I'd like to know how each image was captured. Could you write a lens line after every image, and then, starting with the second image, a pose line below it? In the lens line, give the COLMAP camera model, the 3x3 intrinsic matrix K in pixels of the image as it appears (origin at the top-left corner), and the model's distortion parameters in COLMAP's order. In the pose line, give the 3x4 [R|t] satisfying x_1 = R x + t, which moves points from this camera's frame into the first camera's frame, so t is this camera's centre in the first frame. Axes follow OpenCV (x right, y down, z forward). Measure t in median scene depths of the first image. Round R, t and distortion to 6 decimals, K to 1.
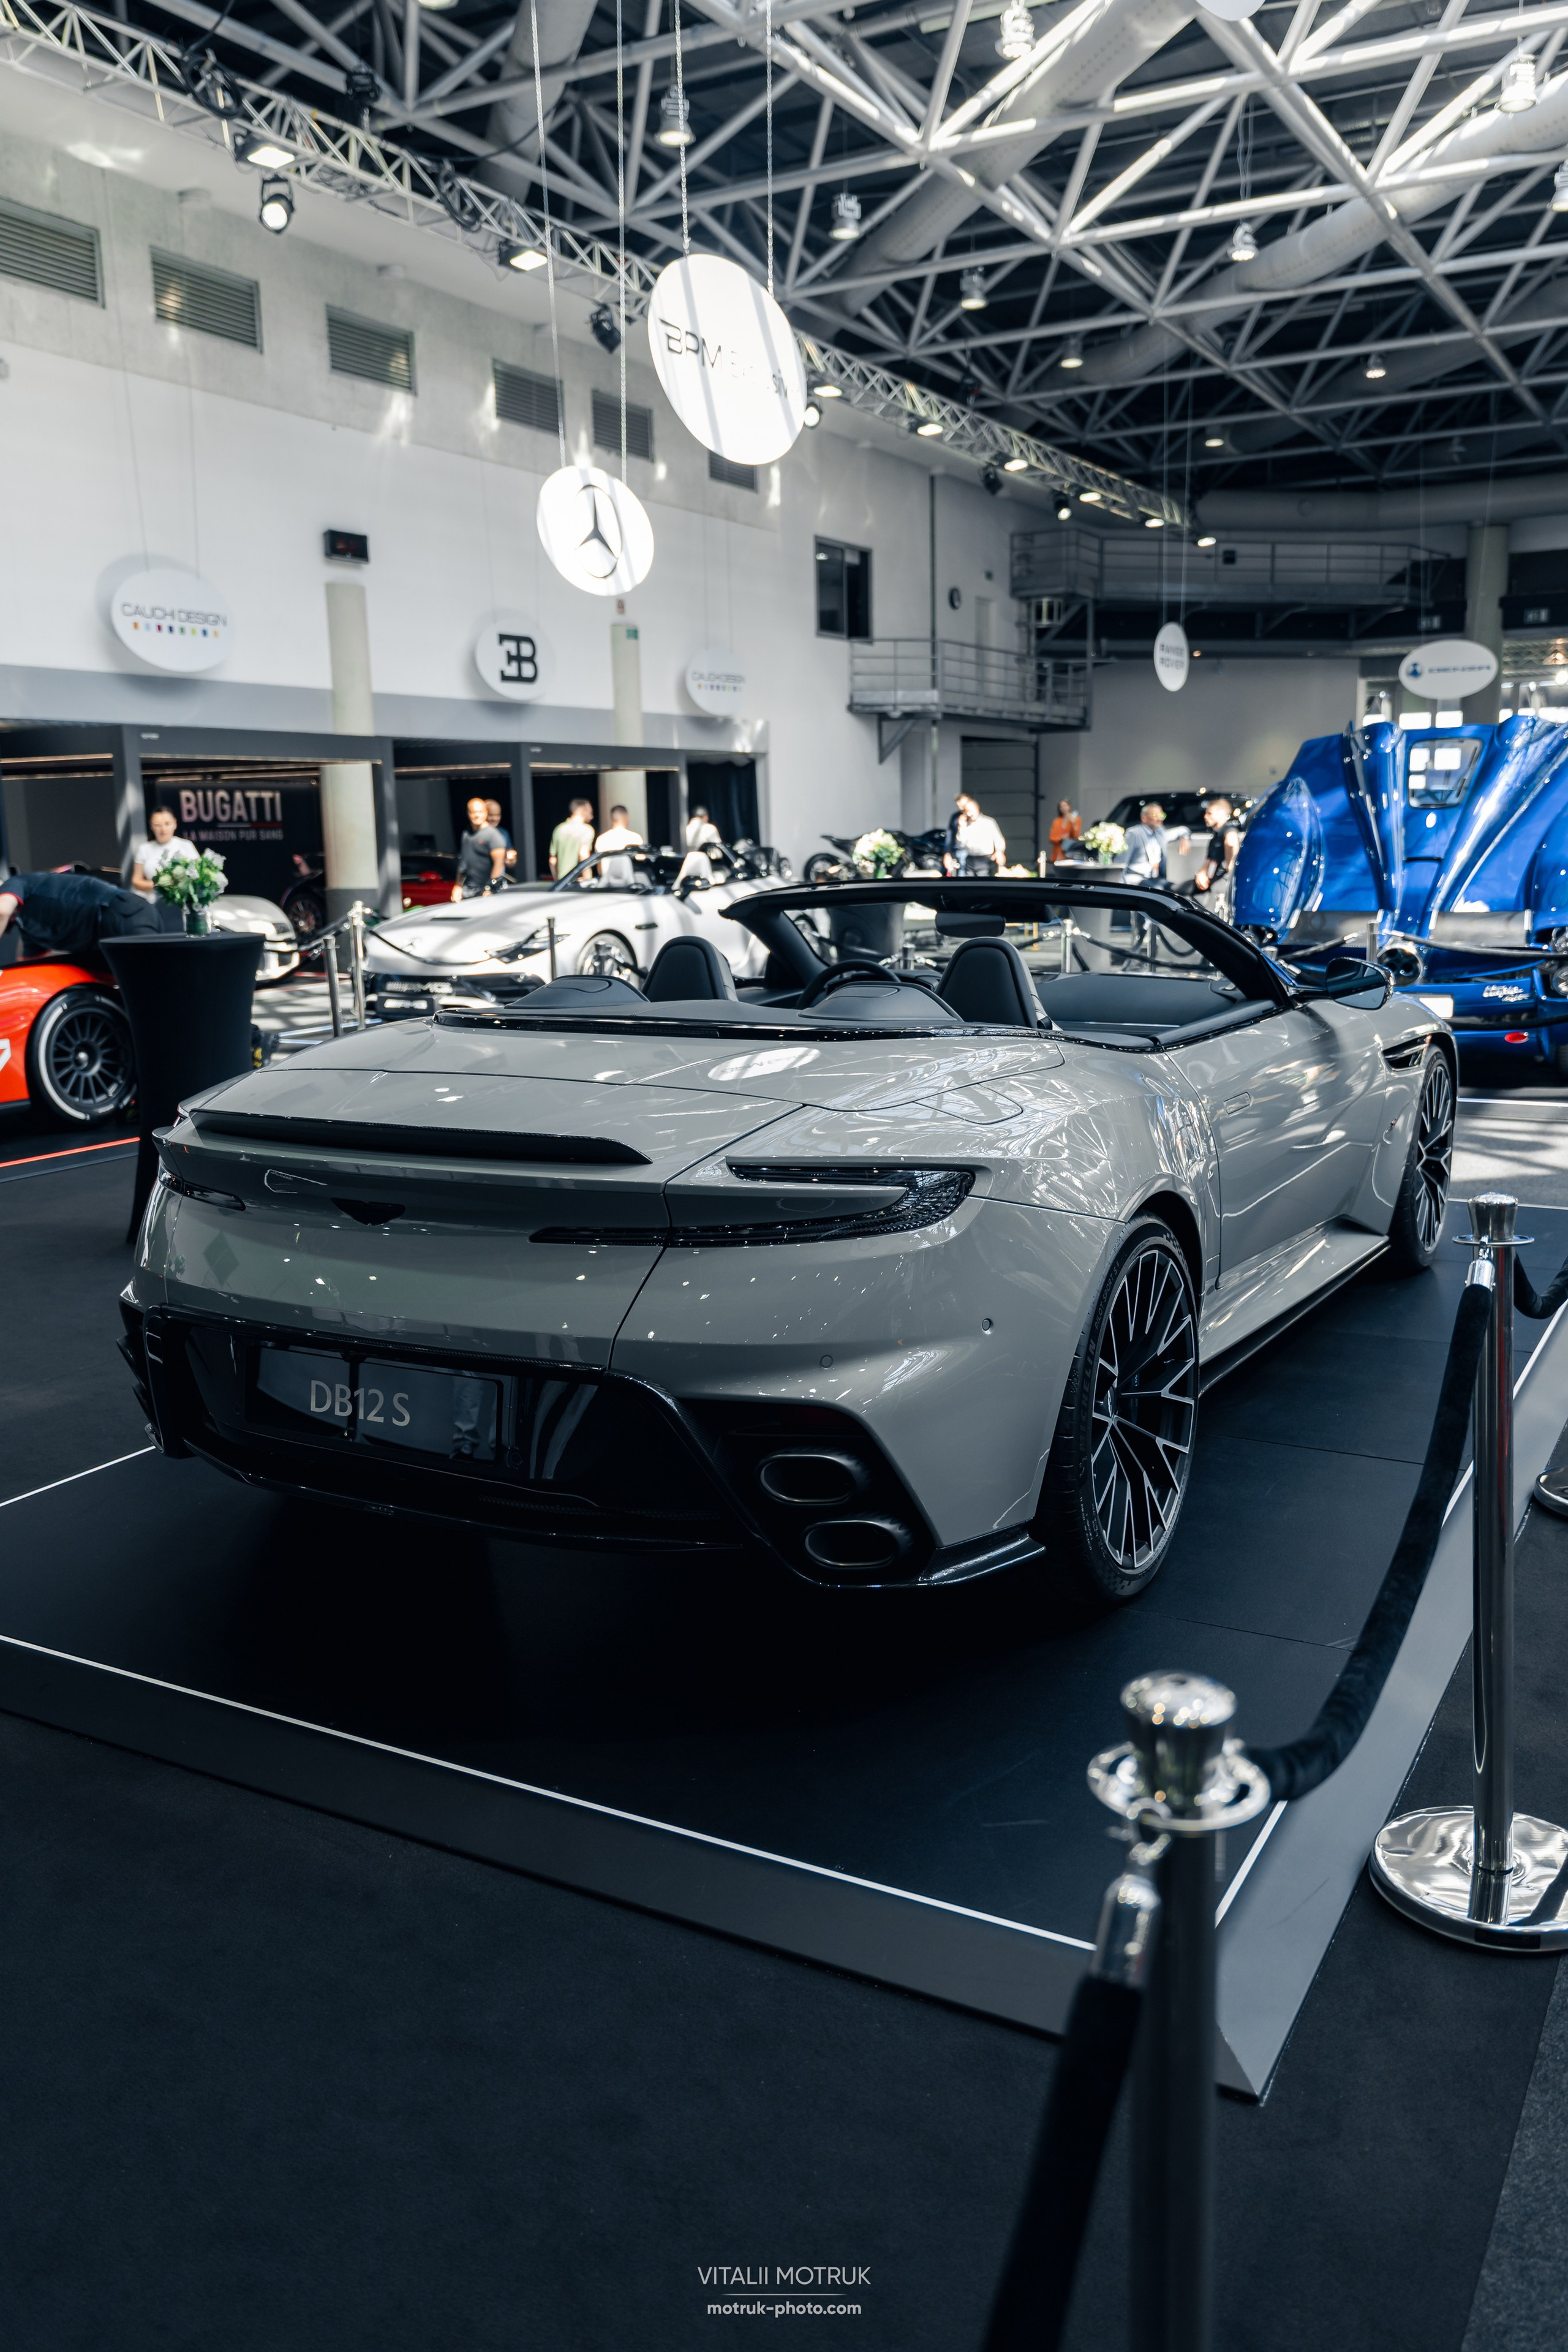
lens RADIAL K [[1815.6, 0, 784.0], [0, 1815.6, 1176.0], [0, 0, 1]] dist [0.000502, -0.001588]
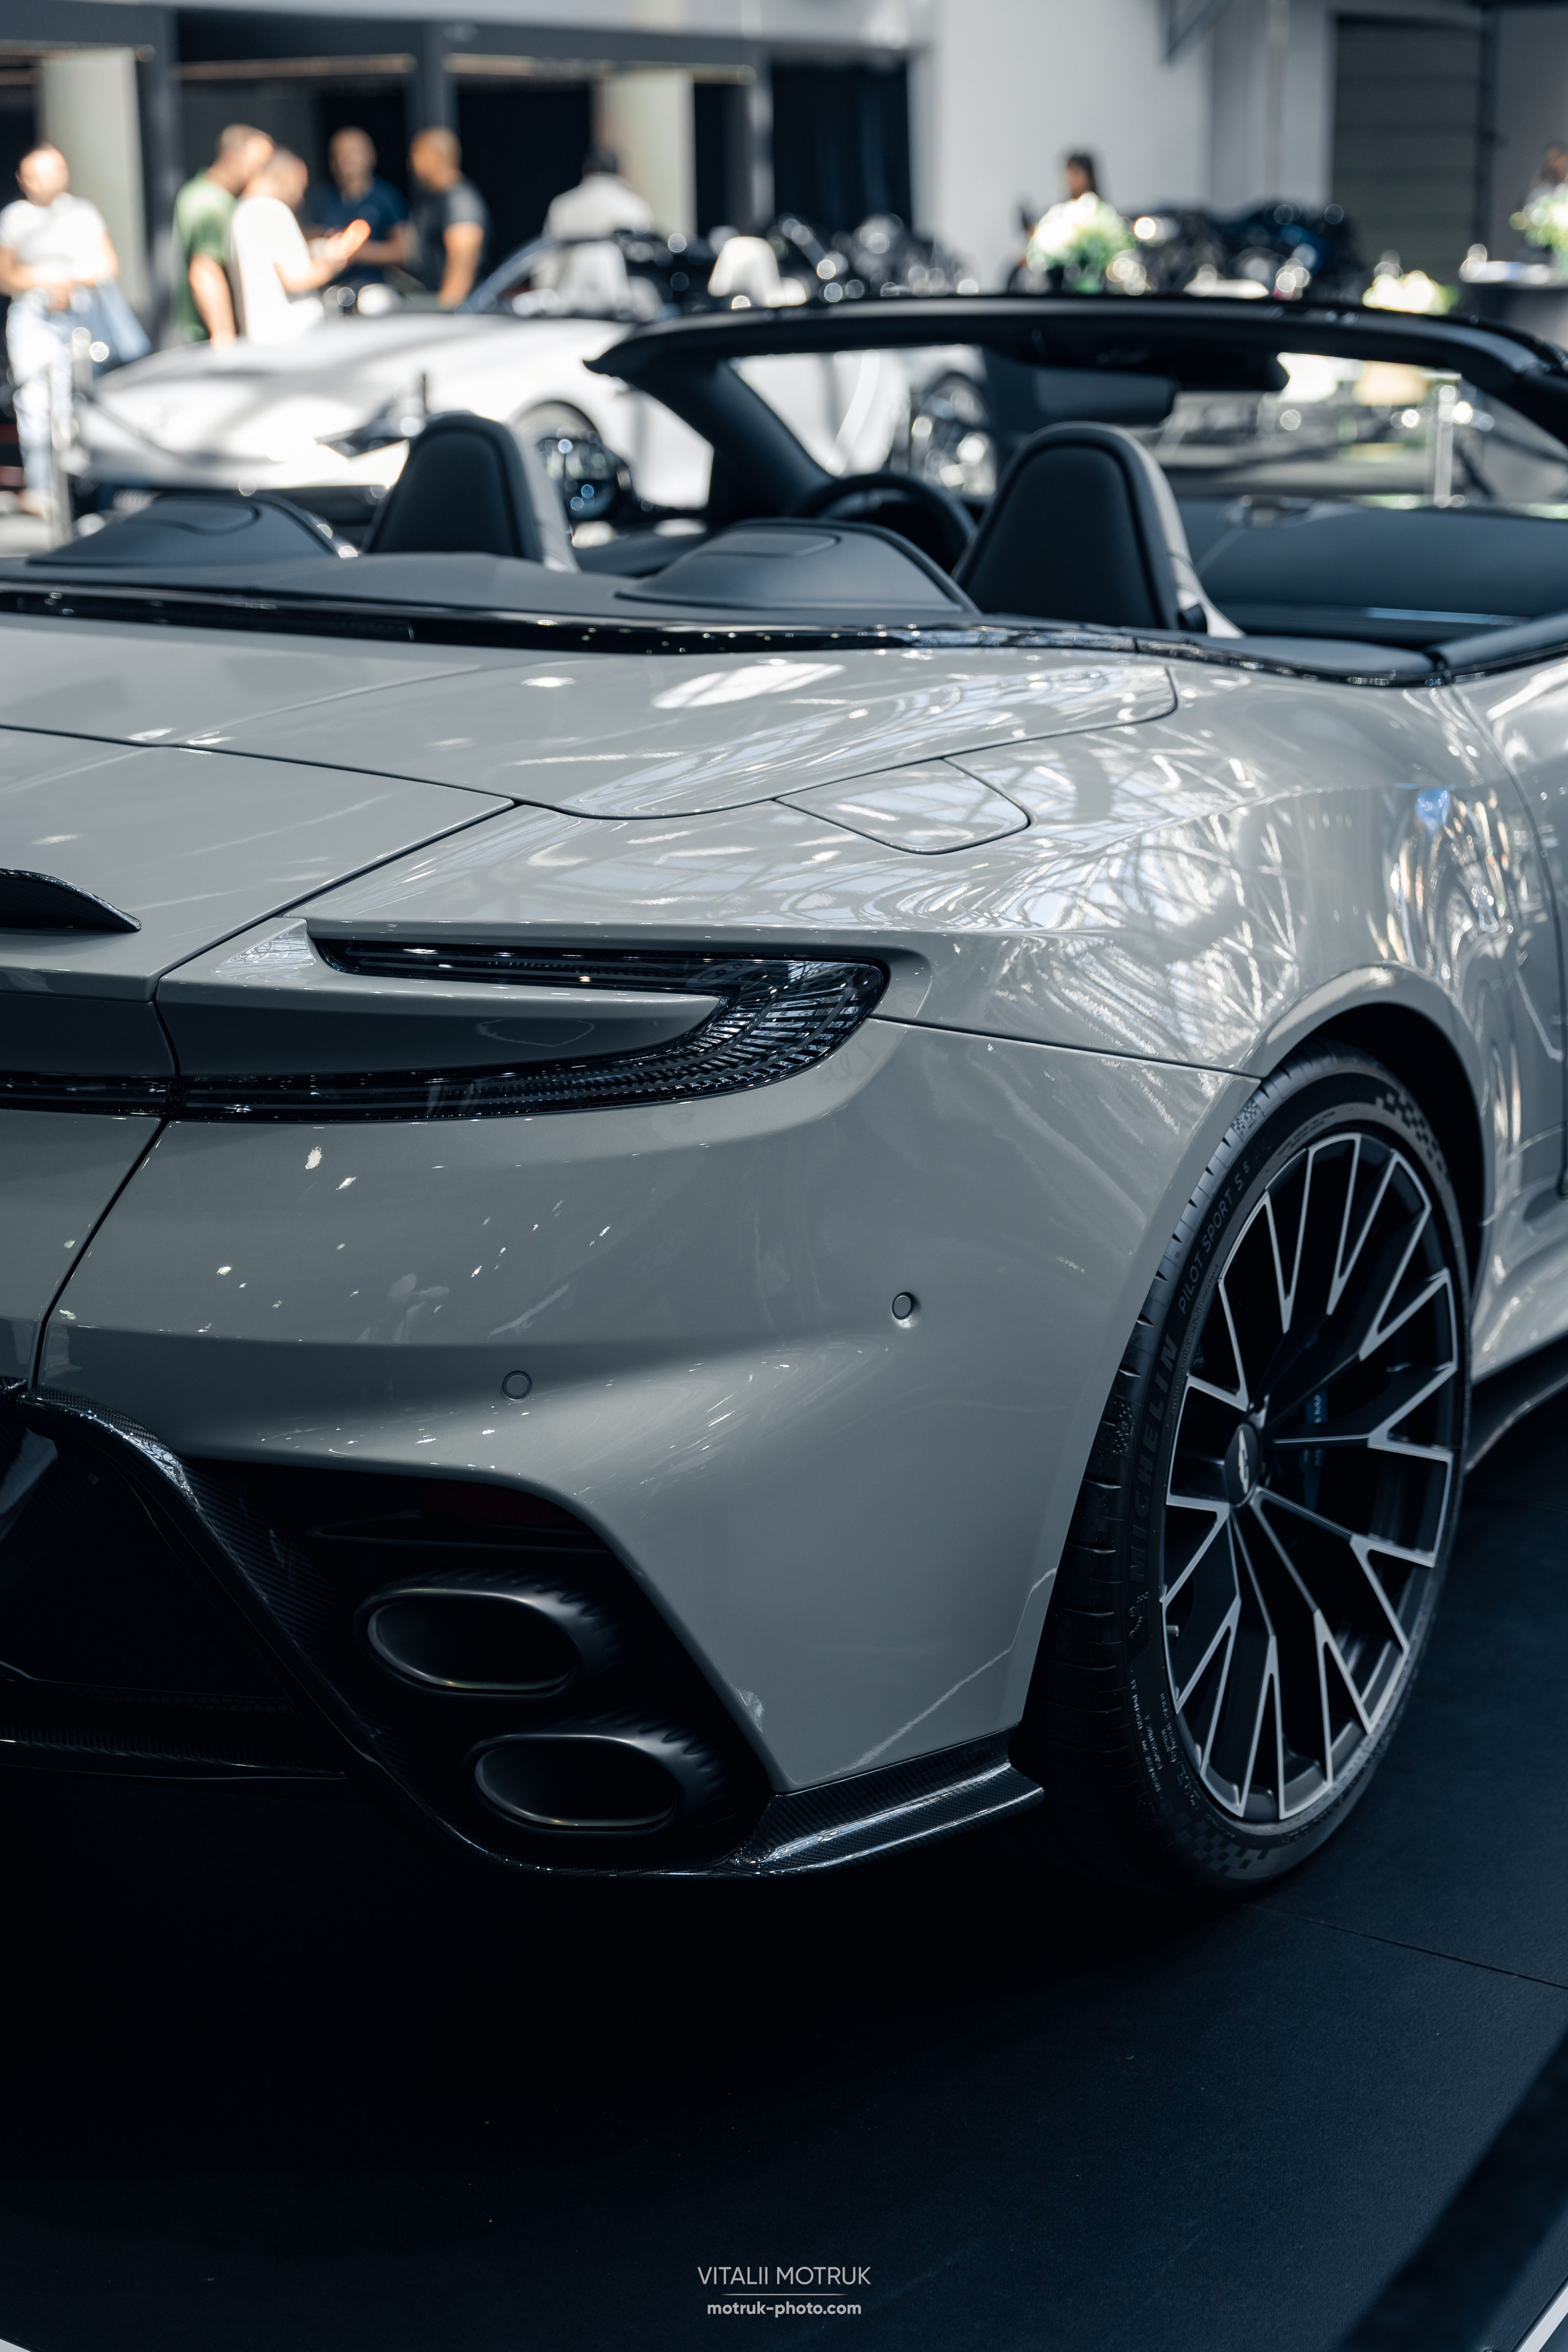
lens RADIAL K [[3428.2, 0, 784.0], [0, 3428.2, 1176.0], [0, 0, 1]] dist [0.001316, 0.110702]
pose [[0.997777, 0.027195, -0.060833, 0.109544], [-0.021748, 0.995841, 0.088474, -0.020034], [0.062986, -0.086954, 0.994219, 0.132823]]
